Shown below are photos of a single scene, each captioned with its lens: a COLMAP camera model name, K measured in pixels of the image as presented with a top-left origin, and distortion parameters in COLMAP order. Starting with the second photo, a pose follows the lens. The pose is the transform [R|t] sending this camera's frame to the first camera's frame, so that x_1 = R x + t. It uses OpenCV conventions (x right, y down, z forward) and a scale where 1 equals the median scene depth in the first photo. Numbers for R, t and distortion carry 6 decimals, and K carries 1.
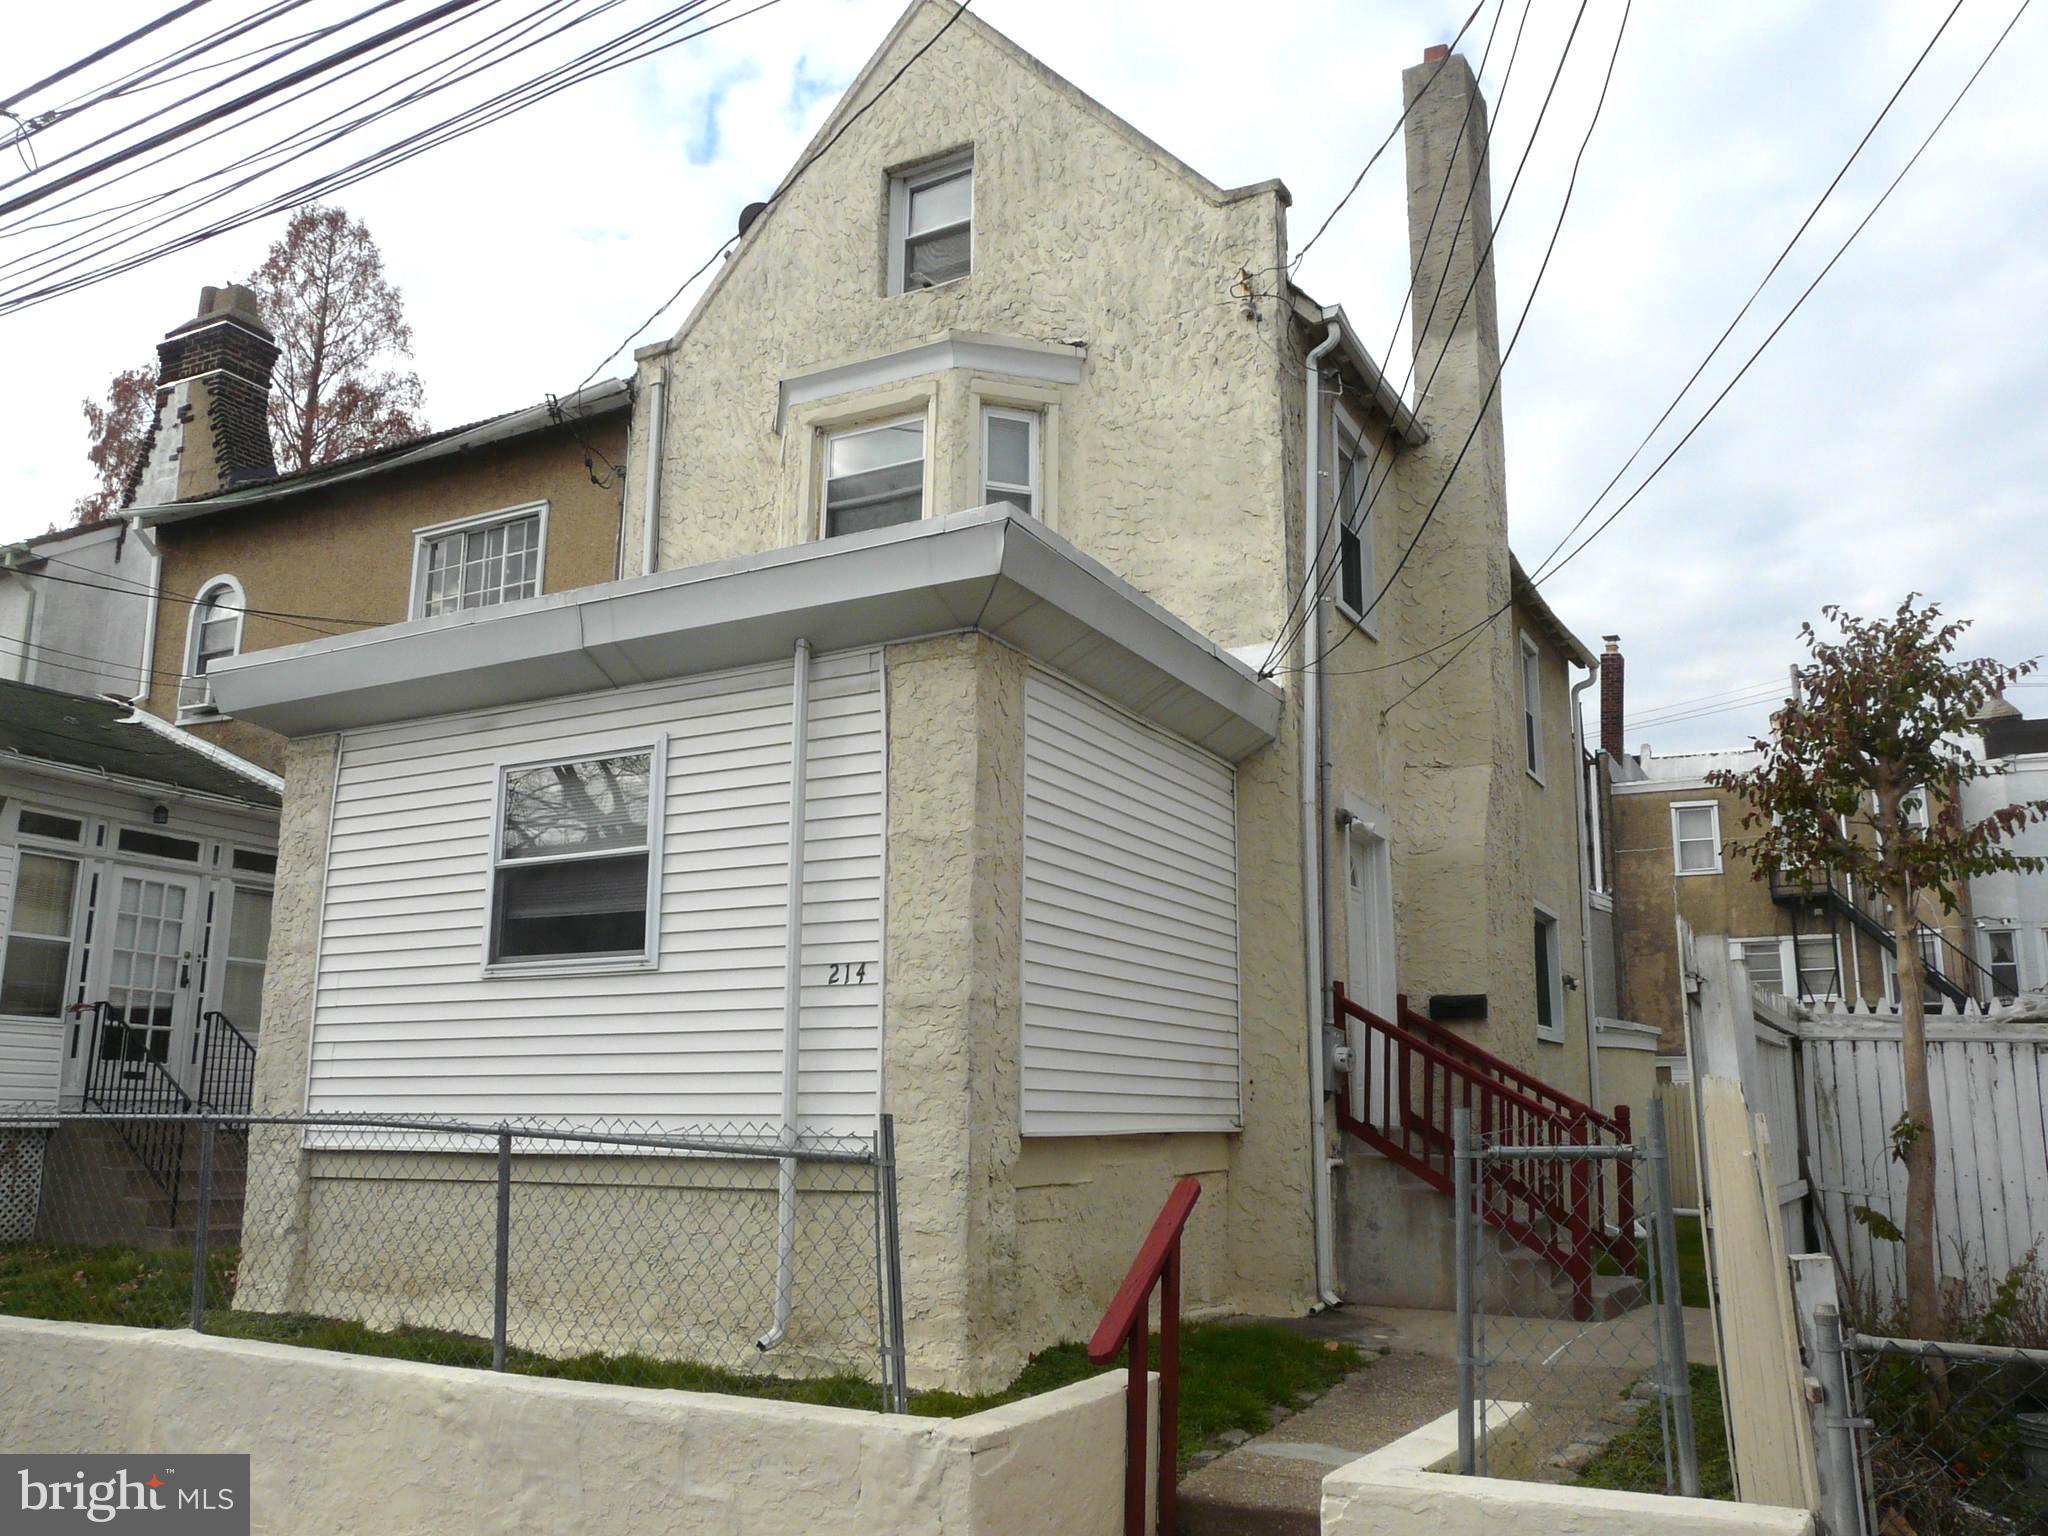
lens RADIAL K [[1672.2, 0, 1017.3], [0, 1672.2, 755.9], [0, 0, 1]] dist [-0.073188, 0.064570]
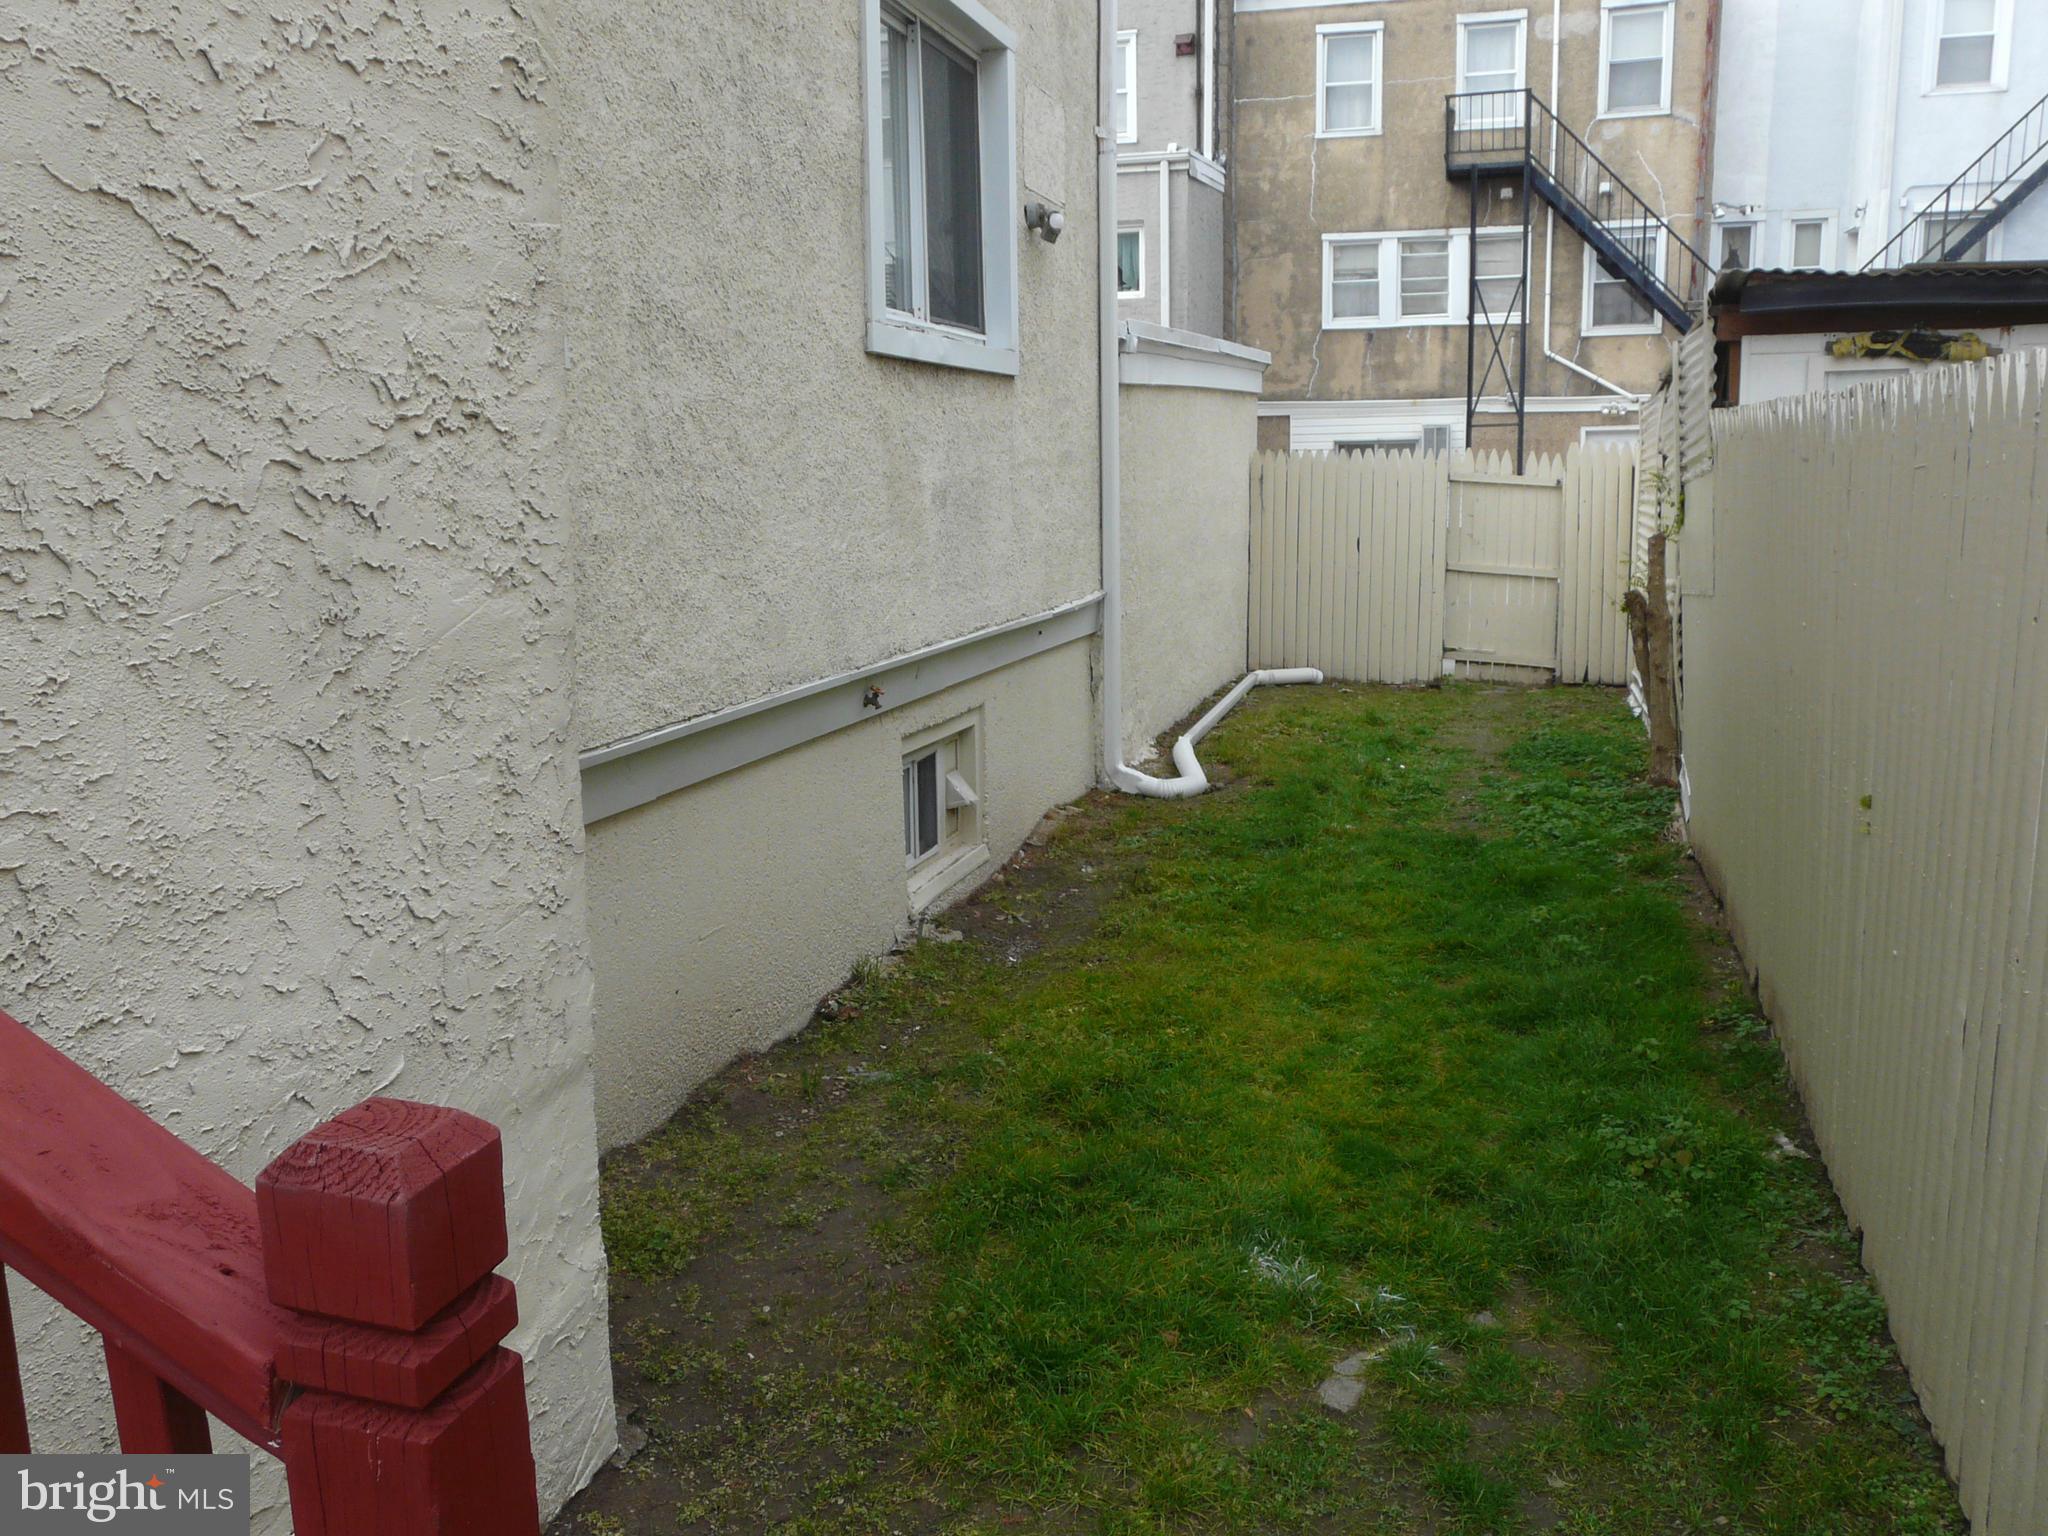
lens RADIAL K [[1672.2, 0, 1018.3], [0, 1672.2, 770.8], [0, 0, 1]] dist [-0.073188, 0.064570]
pose [[0.978320, -0.063428, 0.197147, 0.125176], [-0.017083, 0.923985, 0.382046, 0.055346], [-0.206394, -0.377131, 0.902870, 0.307492]]
